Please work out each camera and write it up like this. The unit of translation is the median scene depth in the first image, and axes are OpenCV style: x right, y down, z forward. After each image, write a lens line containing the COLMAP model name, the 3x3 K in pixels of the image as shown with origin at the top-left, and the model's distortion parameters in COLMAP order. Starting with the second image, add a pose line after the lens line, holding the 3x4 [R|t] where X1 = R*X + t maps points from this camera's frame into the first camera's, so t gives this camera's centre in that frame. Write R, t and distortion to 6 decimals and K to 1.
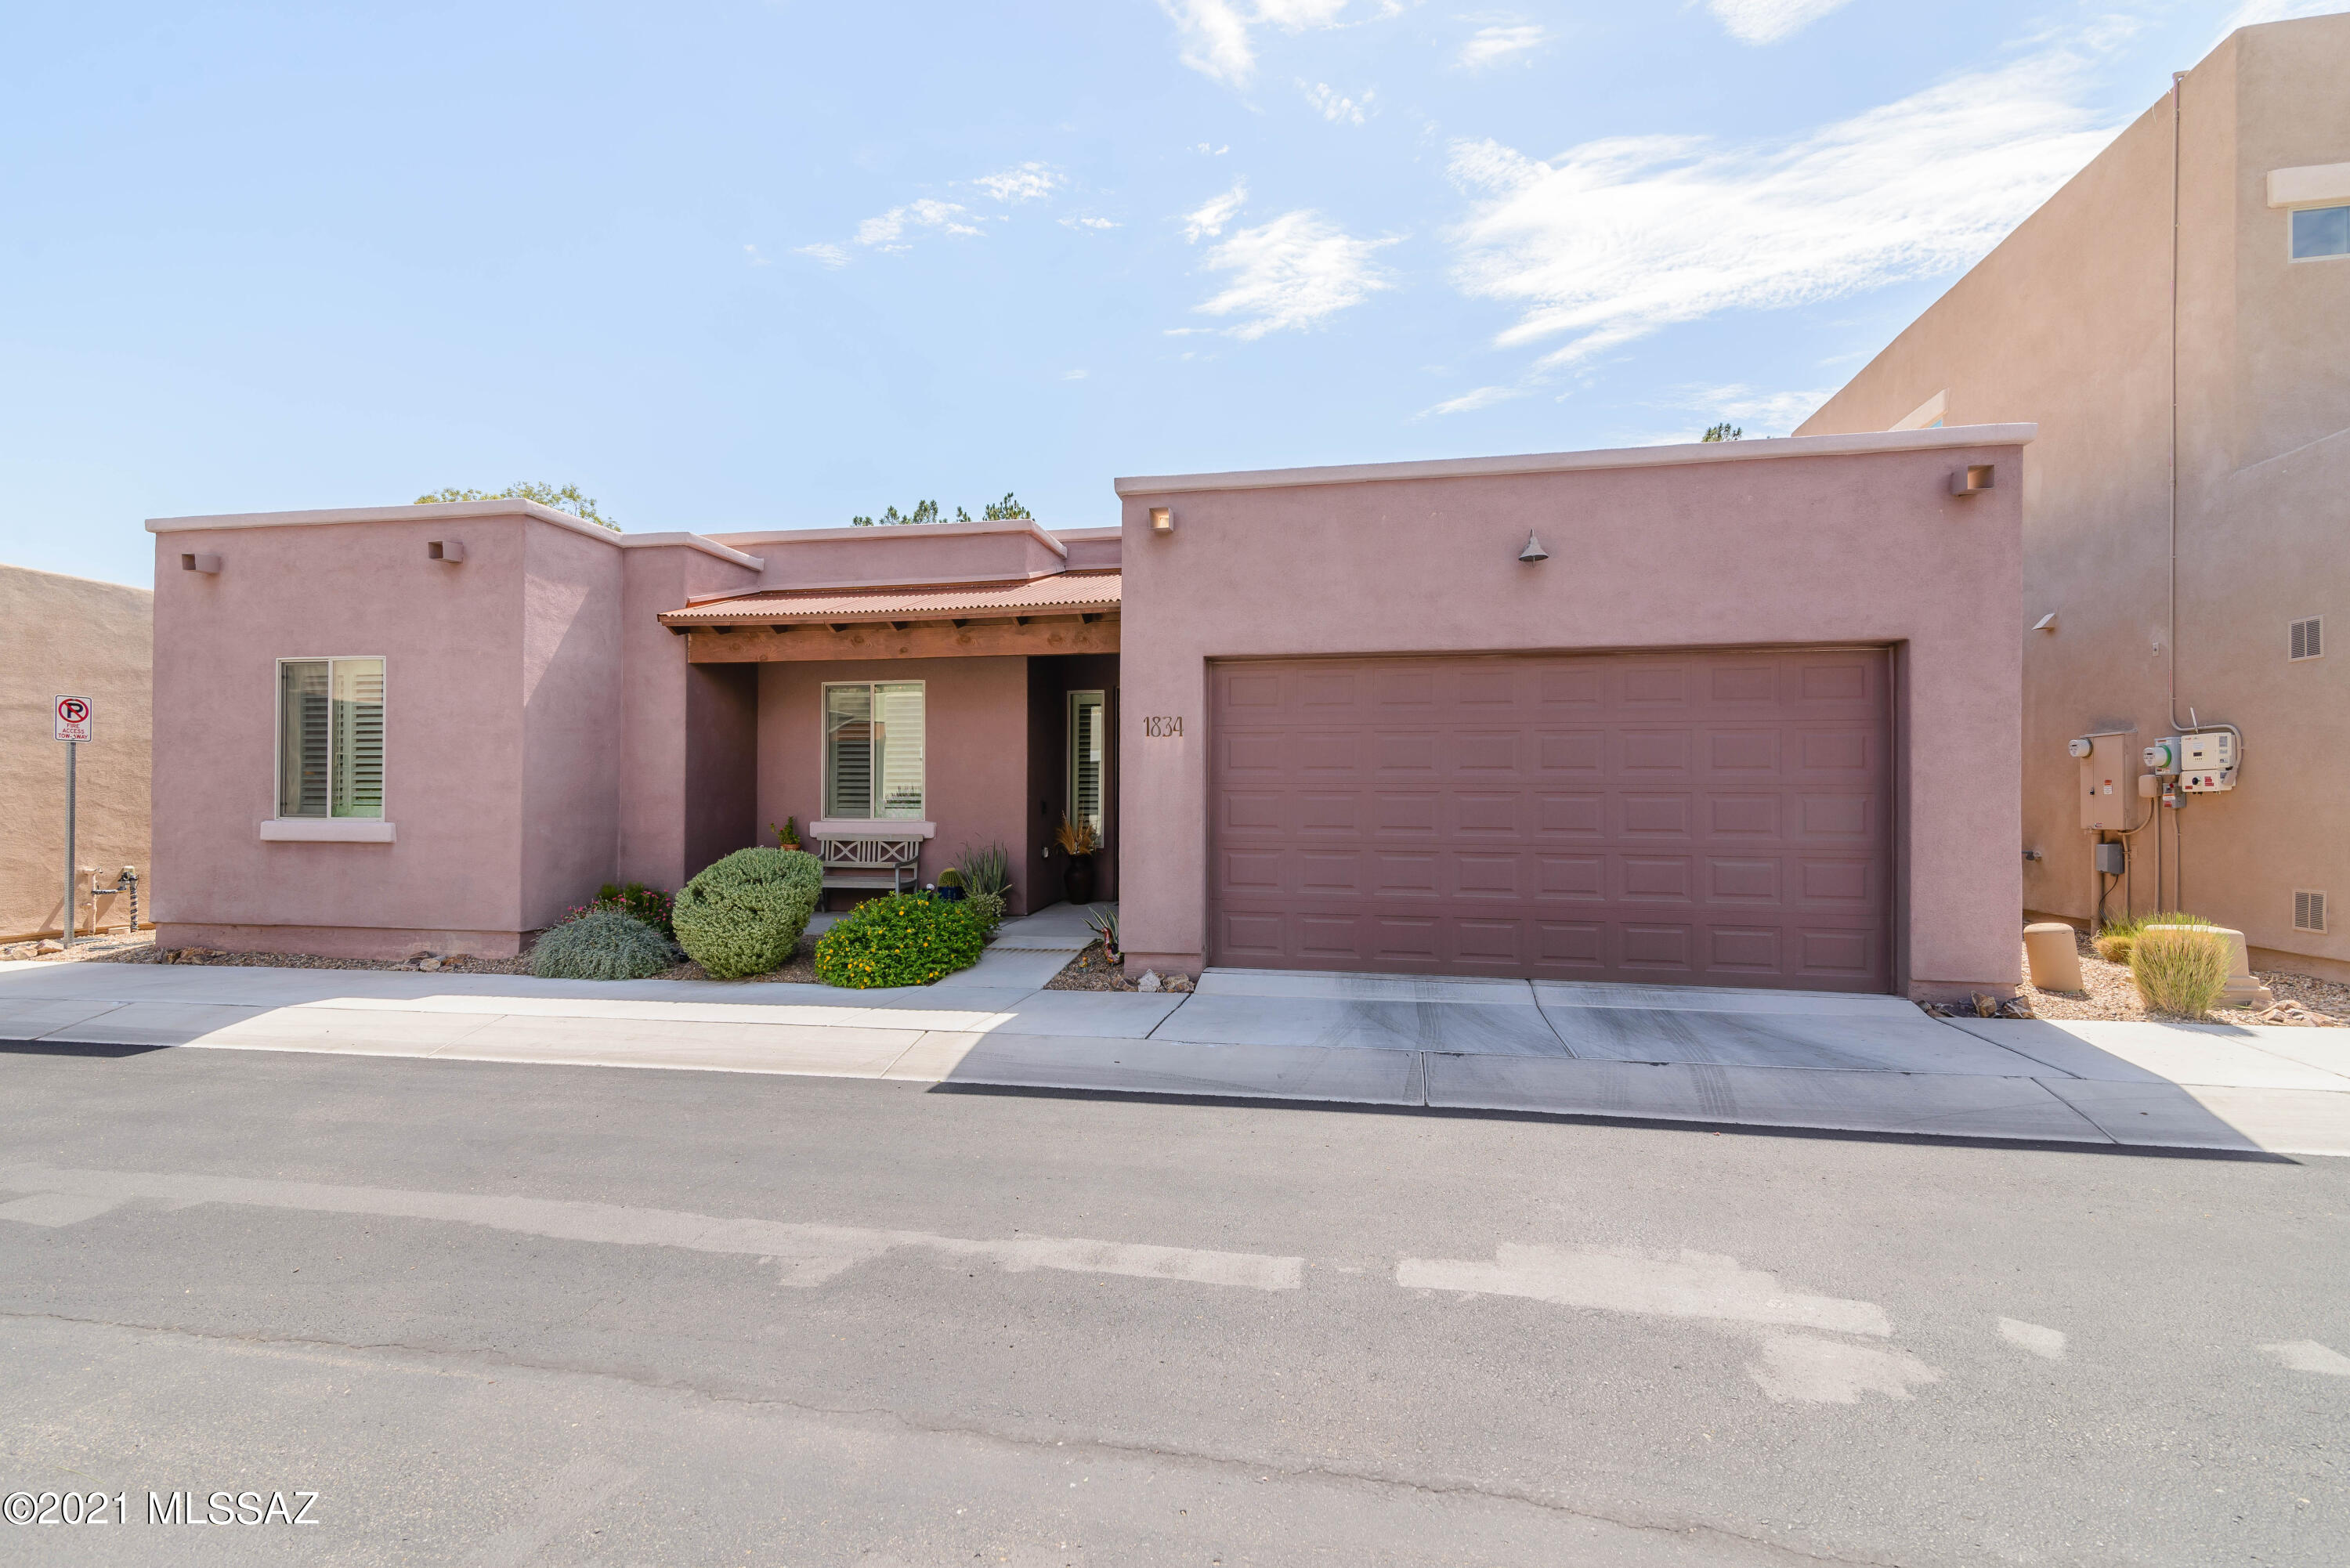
lens RADIAL K [[1071.7, 0, 1174.9], [0, 1071.7, 795.9], [0, 0, 1]] dist [0.019823, -0.003875]
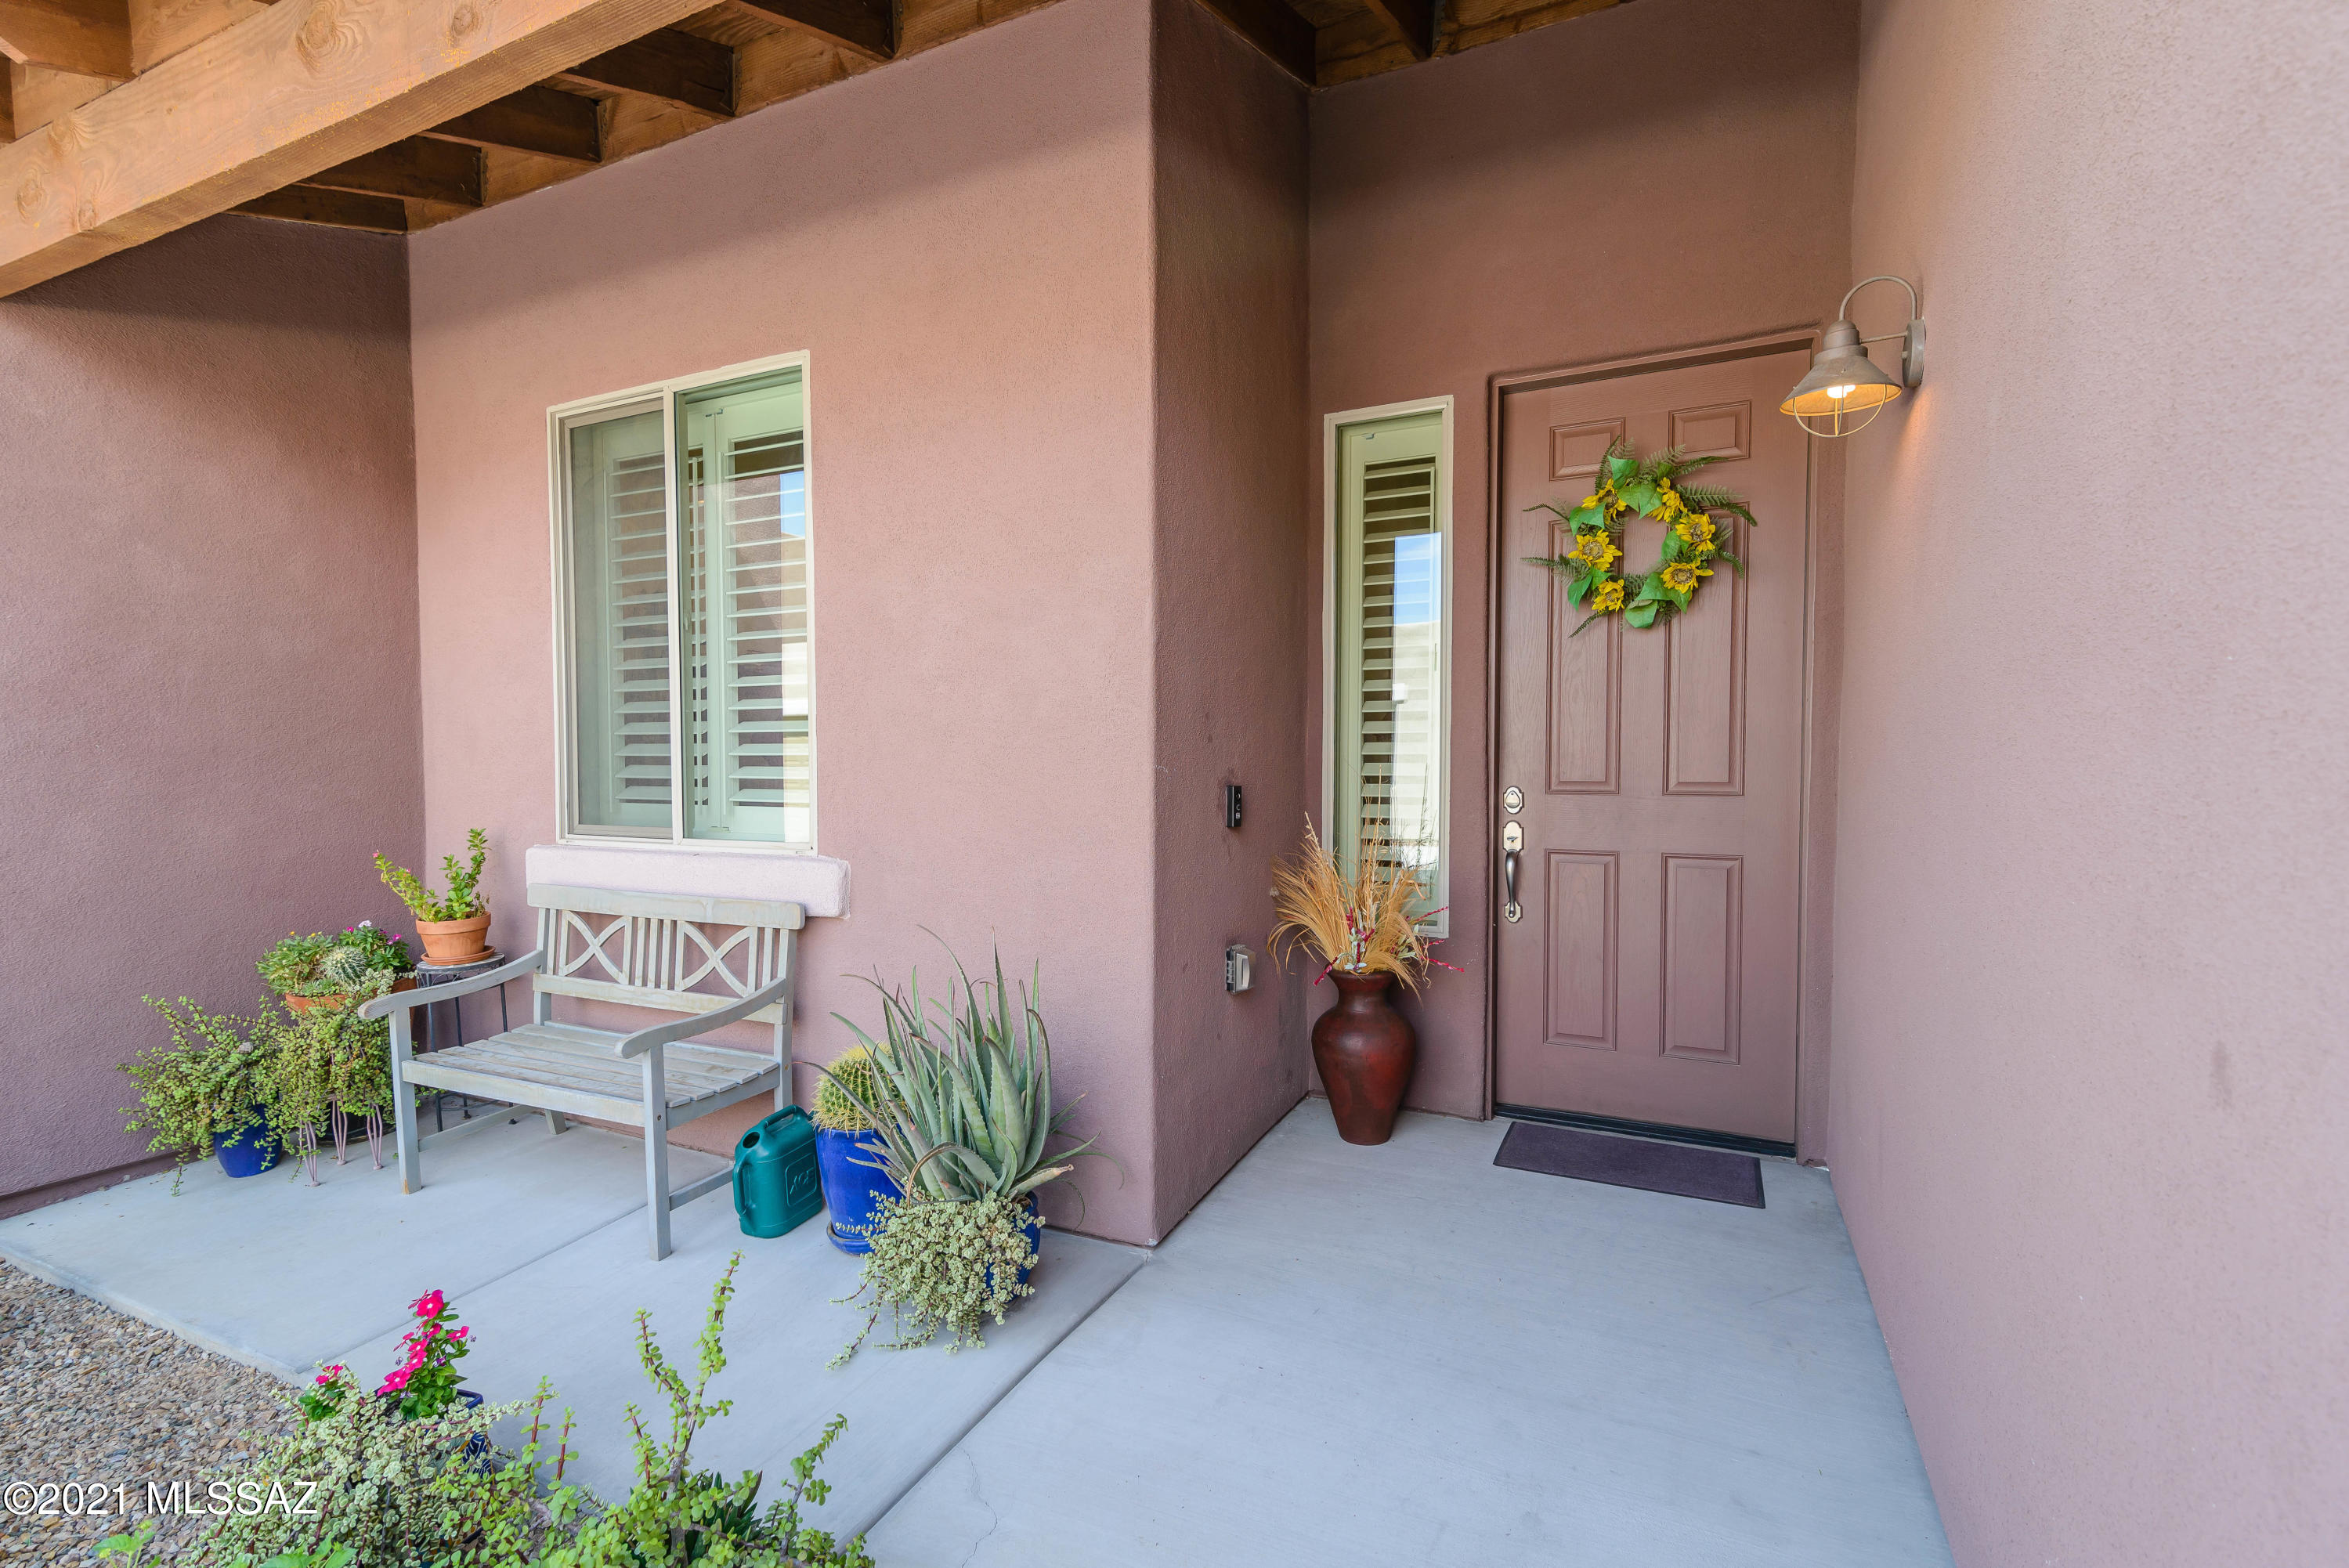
lens RADIAL K [[1071.3, 0, 1174.4], [0, 1071.3, 795.9], [0, 0, 1]] dist [0.019823, -0.003875]
pose [[0.967925, 0.004582, -0.251198, -0.092525], [0.005185, 0.999256, 0.038208, -0.003086], [0.251186, -0.038285, 0.967181, 0.991133]]
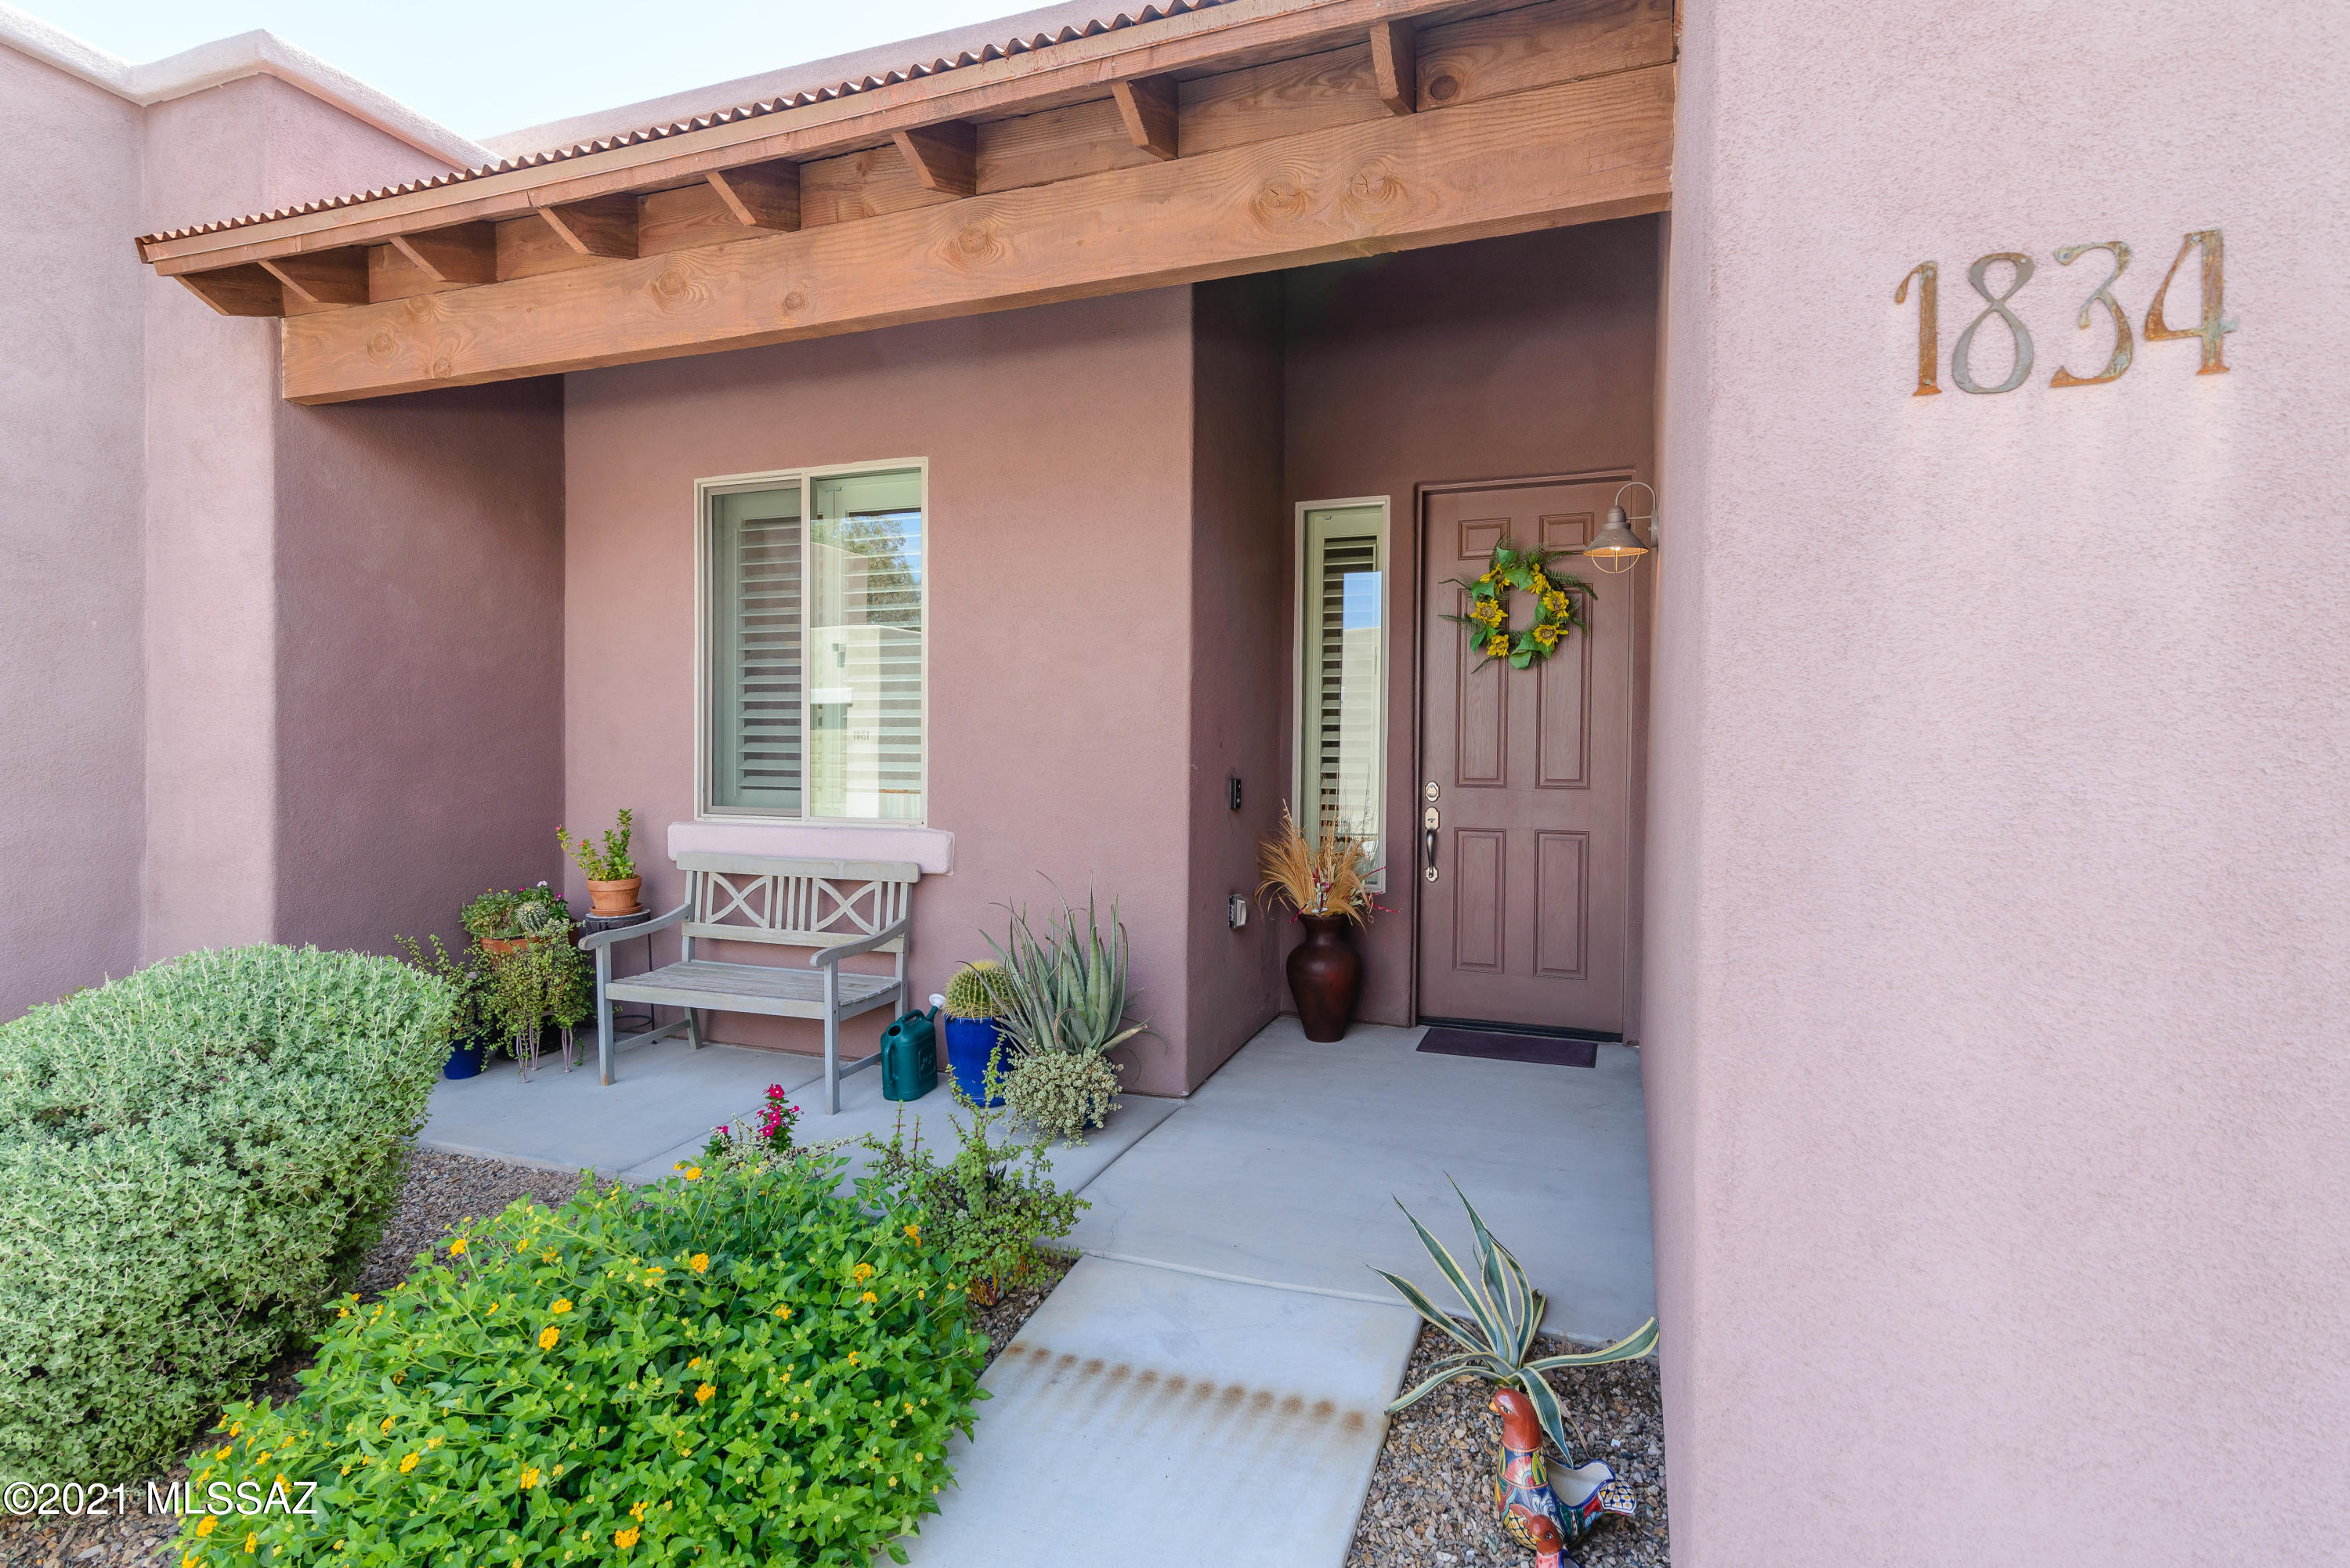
lens RADIAL K [[1153.3, 0, 1204.7], [0, 1153.3, 777.8], [0, 0, 1]] dist [0.005591, 0.000248]
pose [[0.988383, 0.008751, -0.151729, -0.096209], [-0.005068, 0.999683, 0.024642, -0.006479], [0.151897, -0.023587, 0.988115, 0.805451]]
